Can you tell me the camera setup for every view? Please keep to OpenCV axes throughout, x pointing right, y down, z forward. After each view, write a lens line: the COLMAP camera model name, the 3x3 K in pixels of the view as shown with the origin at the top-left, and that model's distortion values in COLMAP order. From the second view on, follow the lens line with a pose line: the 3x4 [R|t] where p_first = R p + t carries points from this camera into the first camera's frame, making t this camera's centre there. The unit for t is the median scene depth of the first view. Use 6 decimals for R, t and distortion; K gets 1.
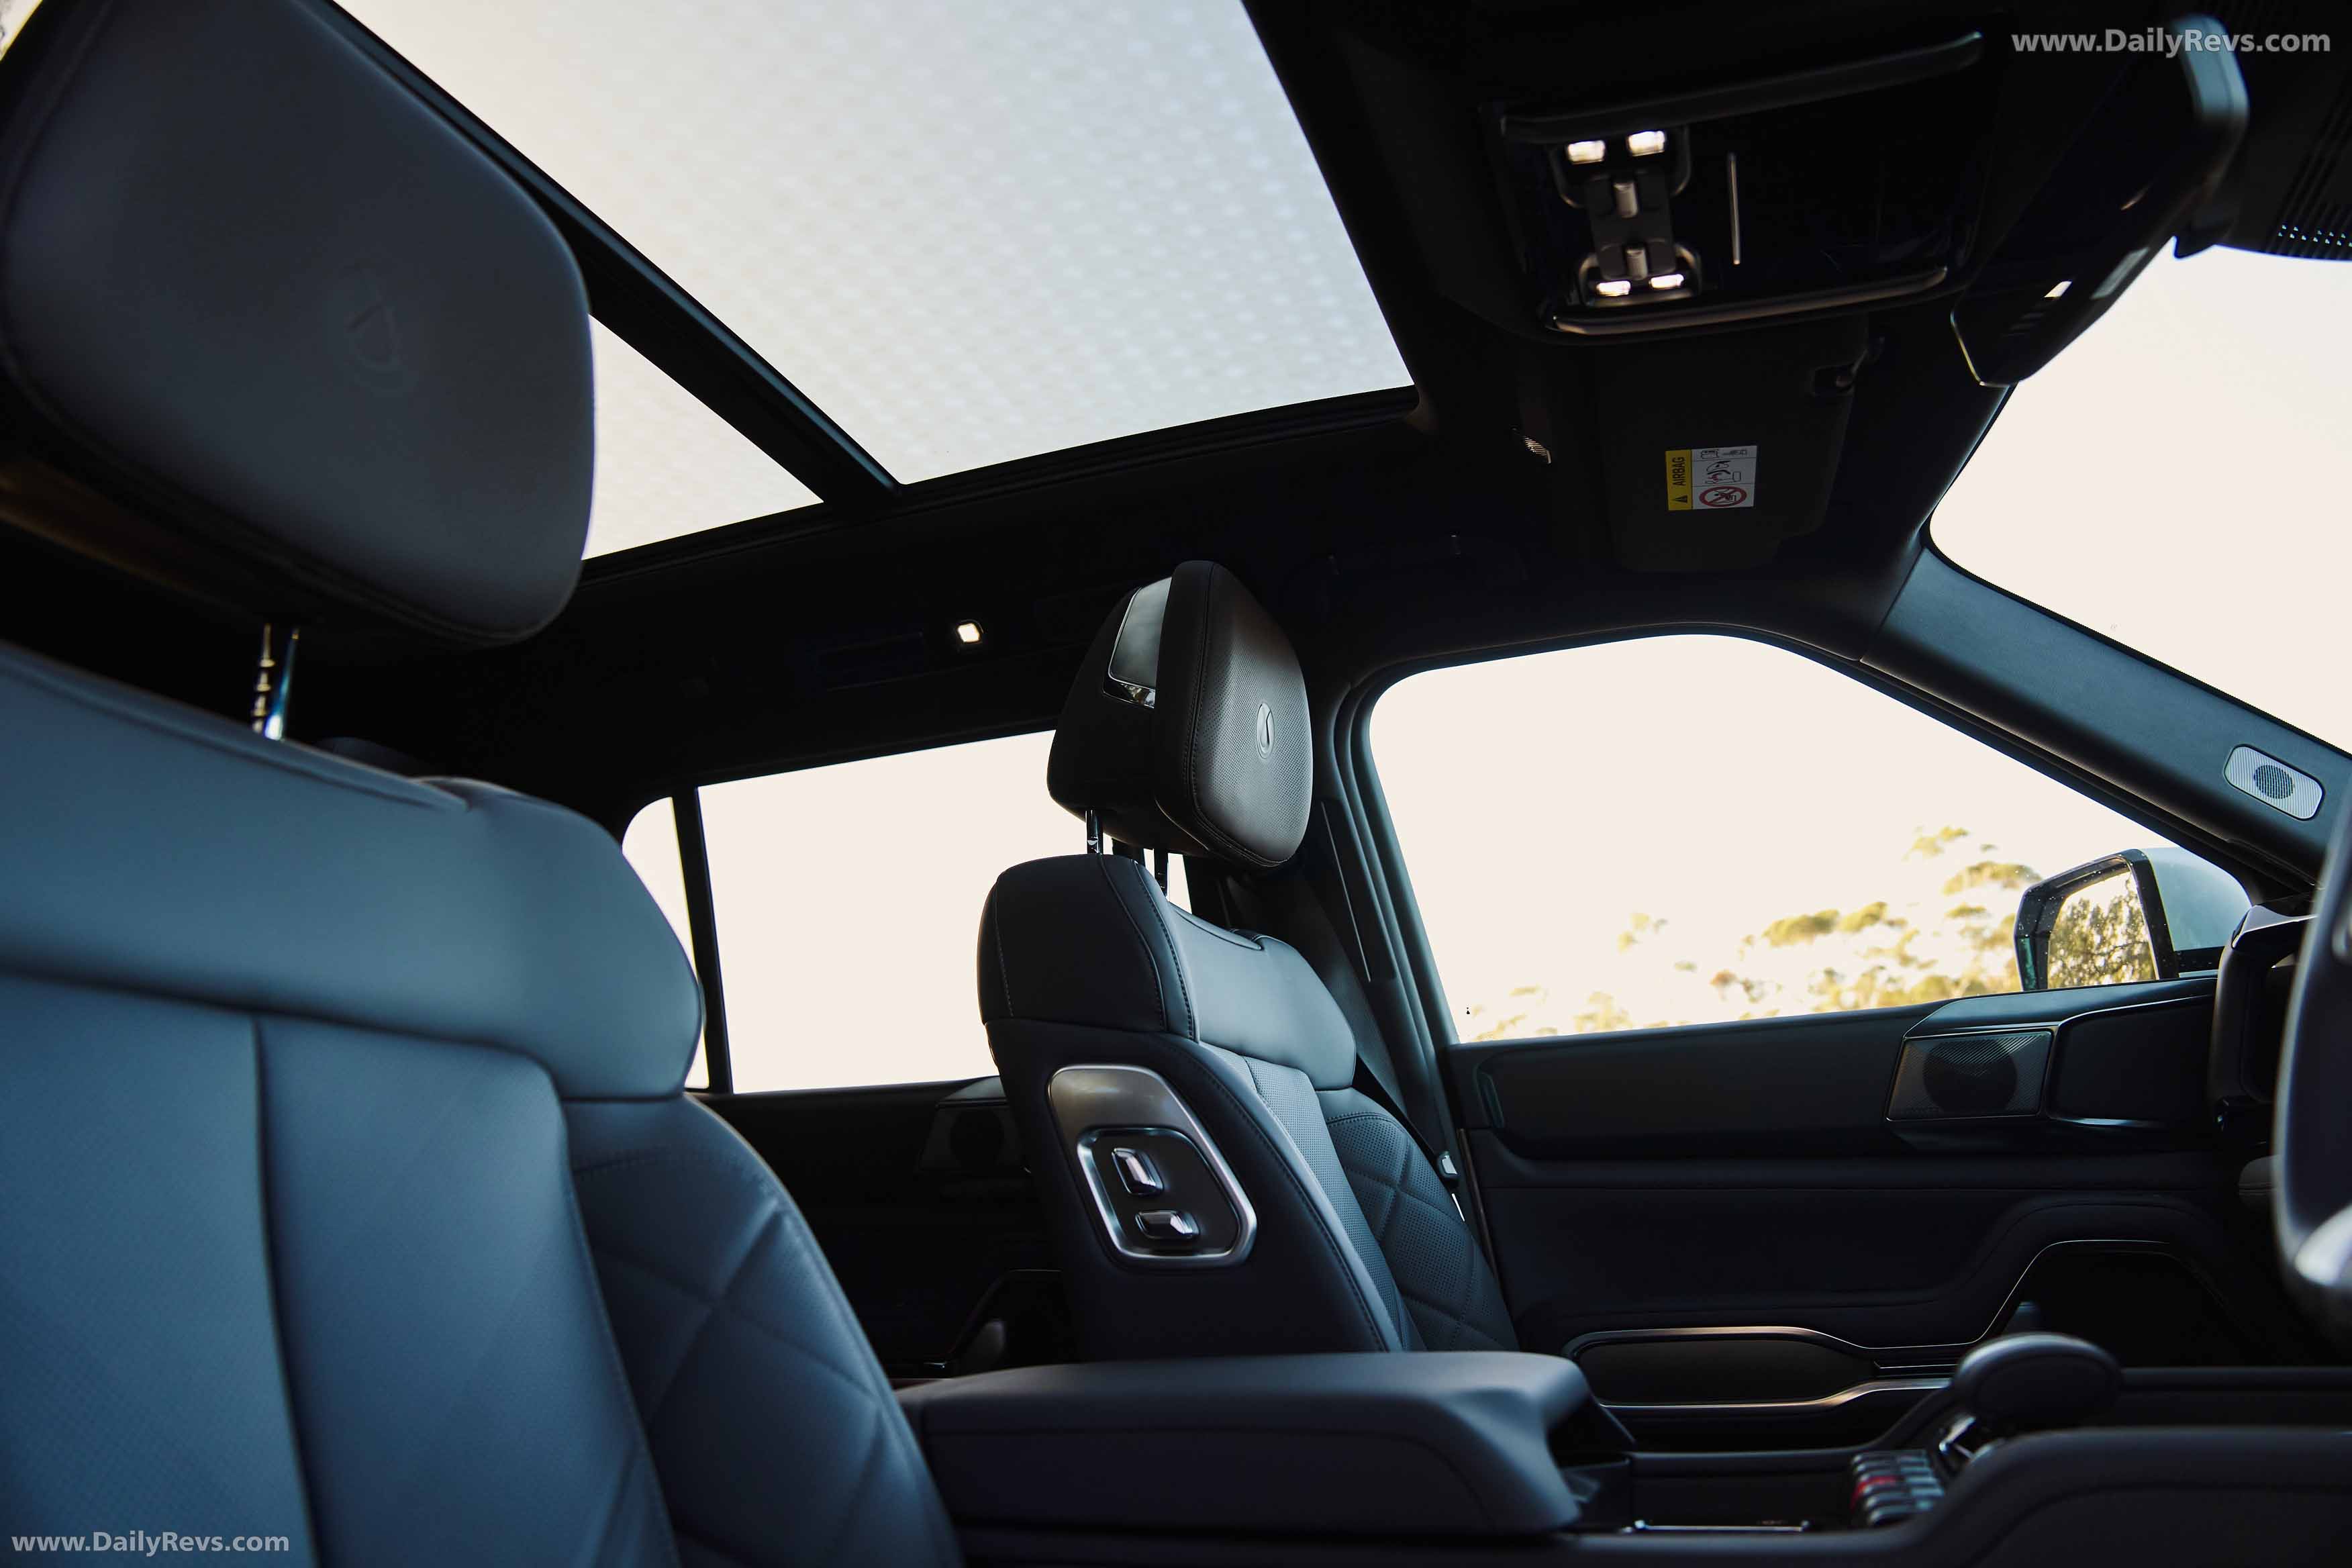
lens RADIAL K [[1639.1, 0, 1176.0], [0, 1639.1, 784.0], [0, 0, 1]] dist [-0.122644, 0.123647]
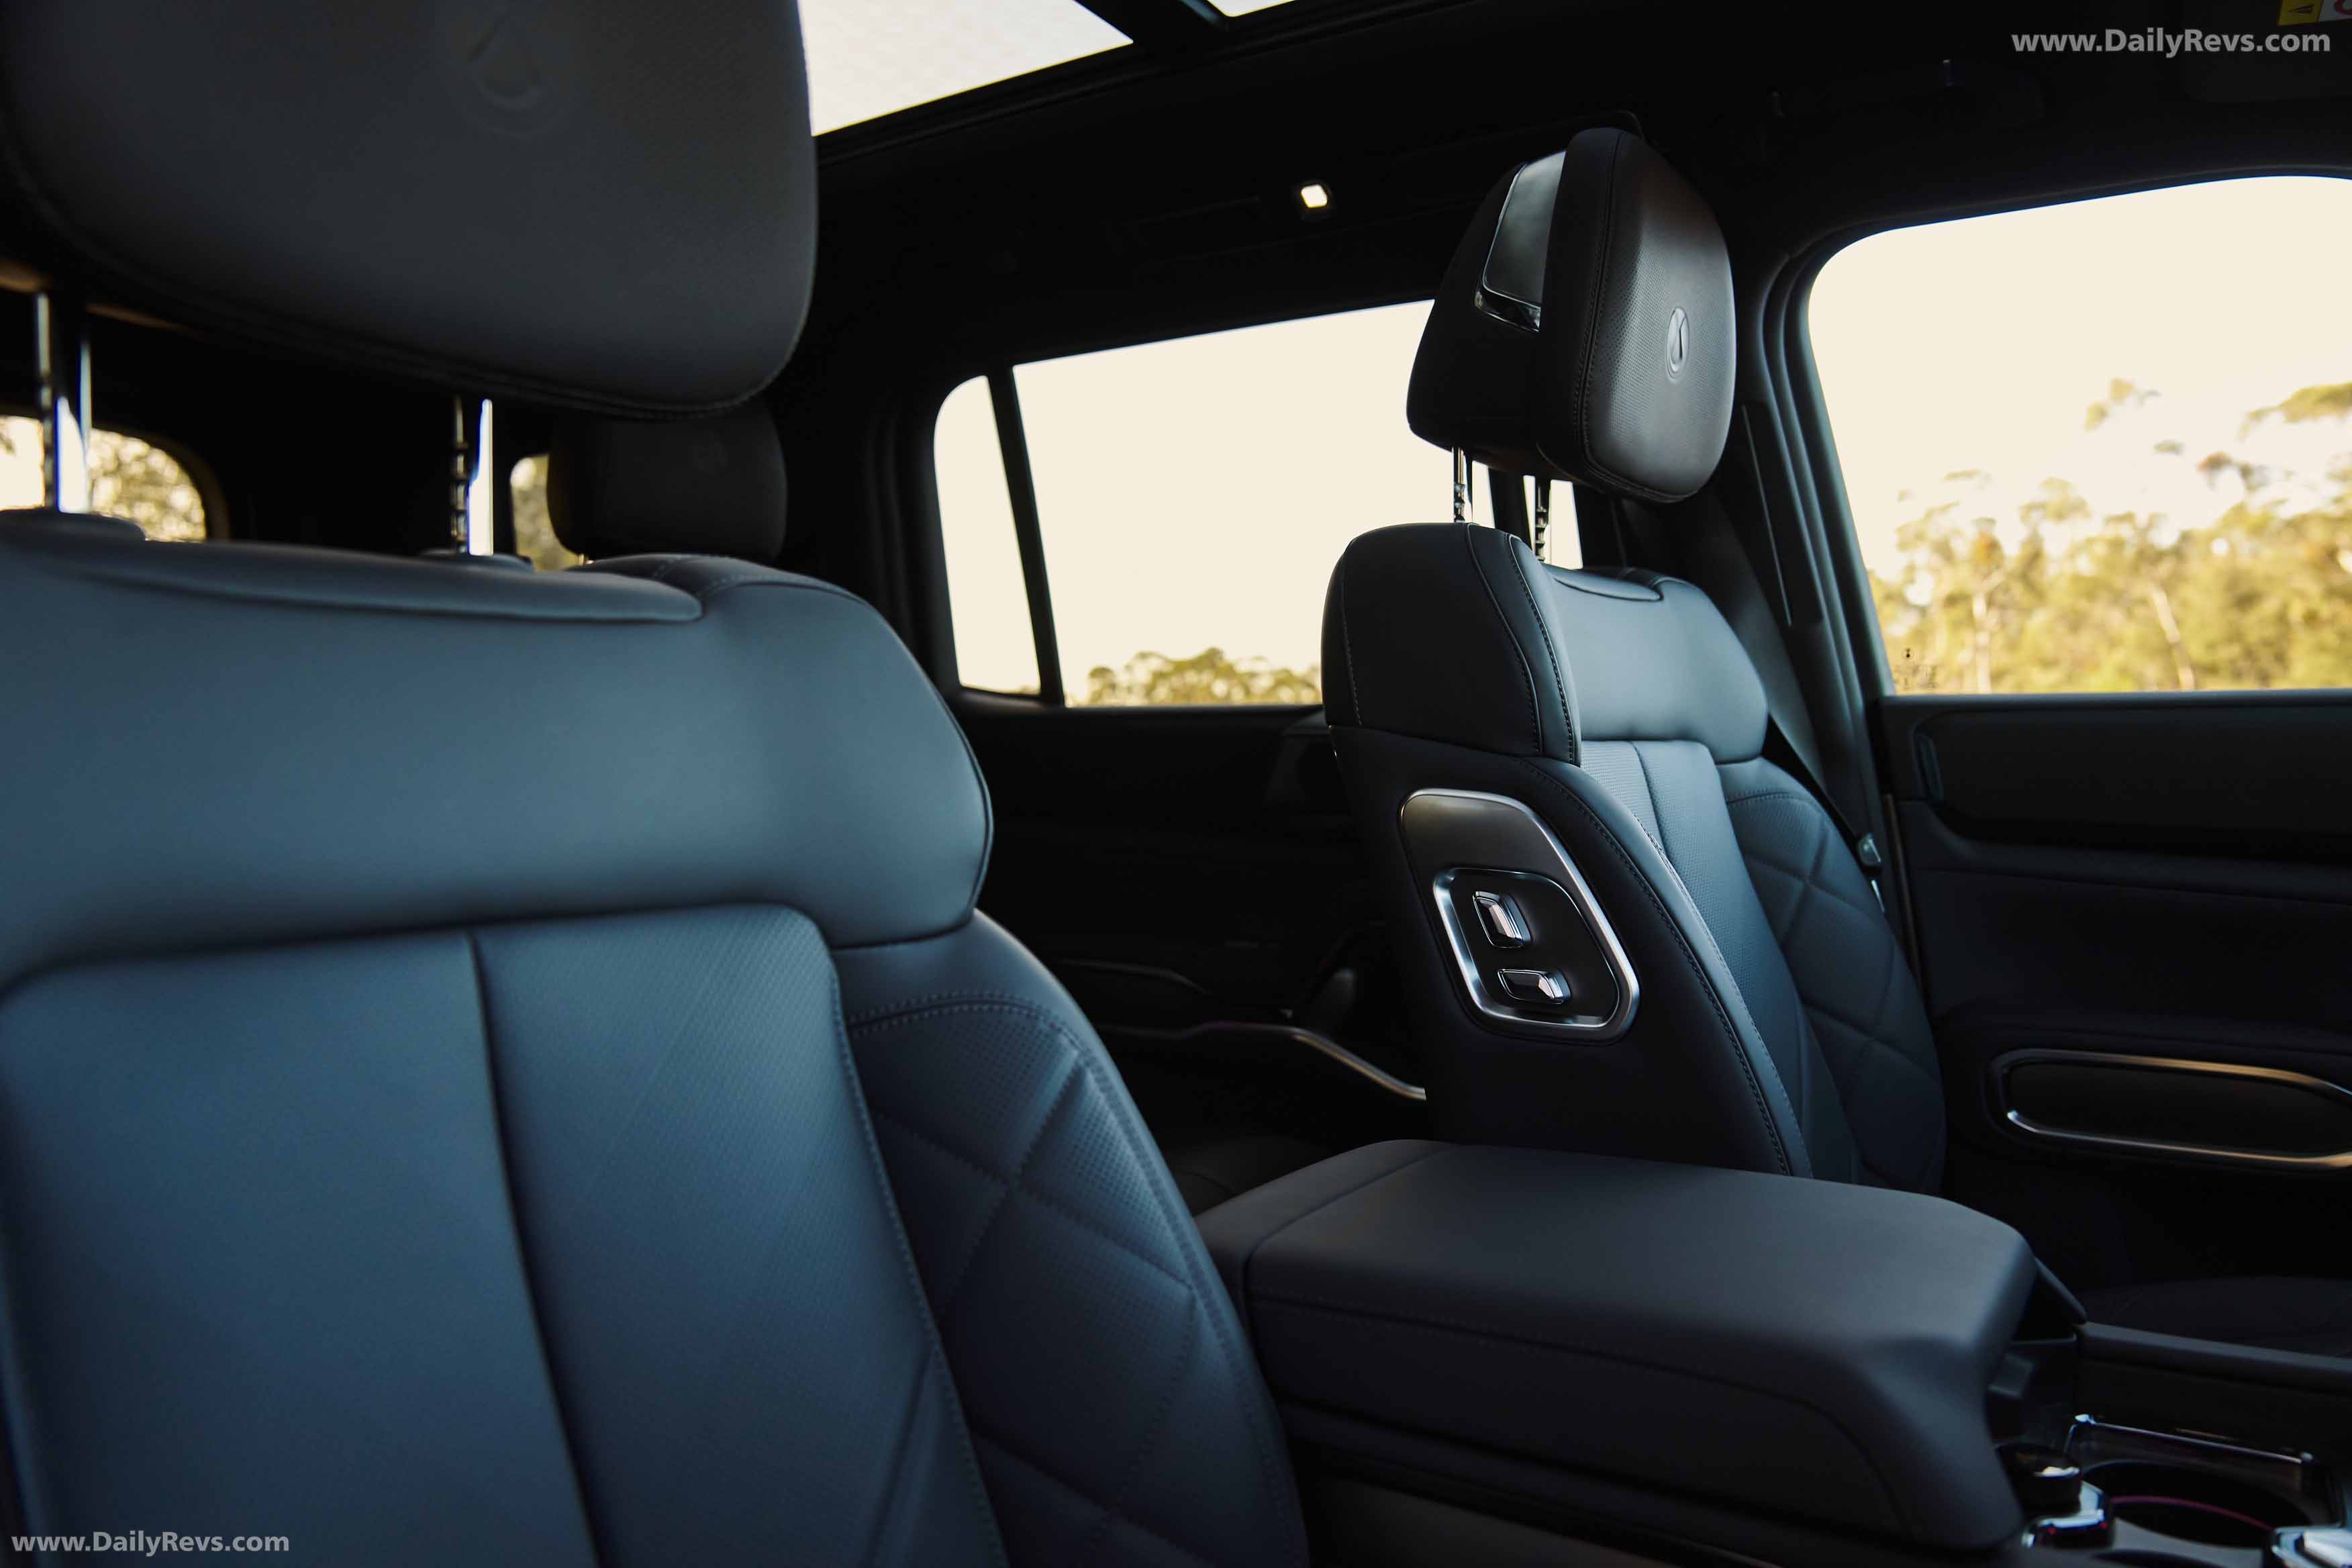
lens RADIAL K [[1752.3, 0, 1176.0], [0, 1752.3, 784.0], [0, 0, 1]] dist [-0.130772, 0.164900]
pose [[0.977231, 0.036760, -0.208970, -0.001509], [0.028481, 0.953238, 0.300875, -0.085623], [0.210258, -0.299976, 0.930487, 0.091631]]
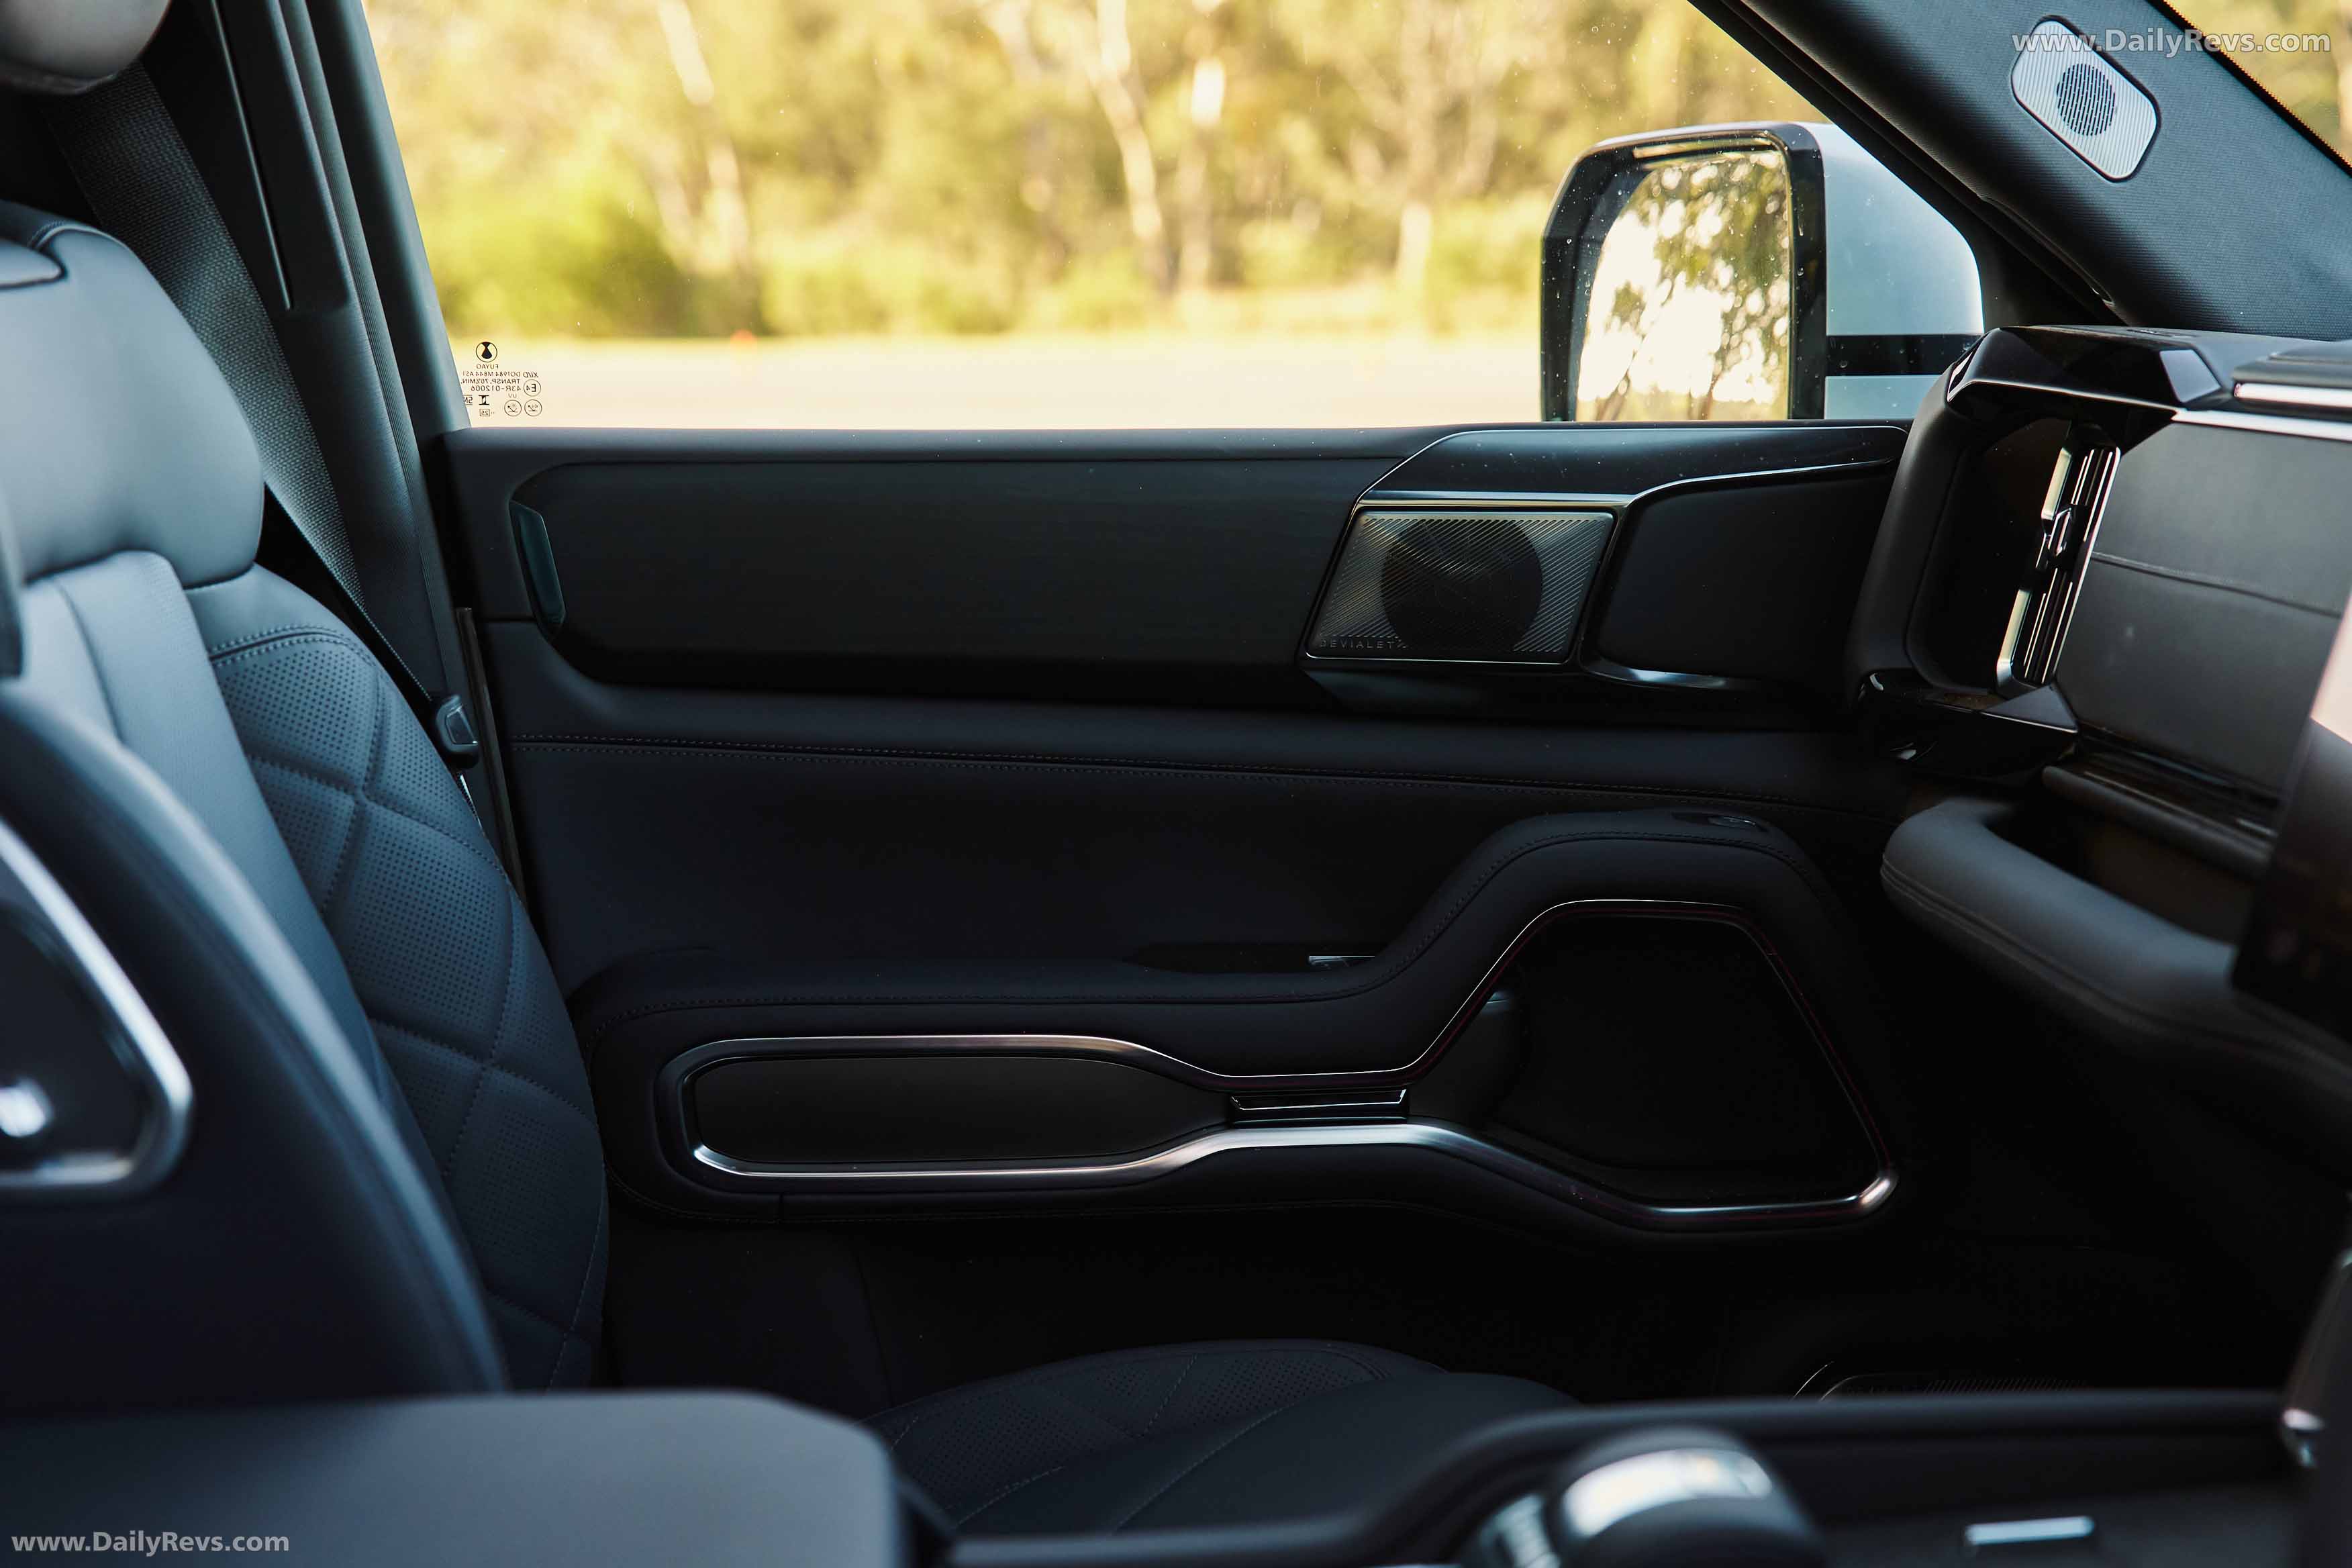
lens RADIAL K [[3541.7, 0, 1136.1], [0, 3541.7, 785.9], [0, 0, 1]] dist [0.144148, -0.036745]
pose [[0.905263, -0.025292, 0.424098, -0.101814], [-0.147929, 0.916998, 0.370449, -0.175790], [-0.398266, -0.398090, 0.826383, 0.042658]]
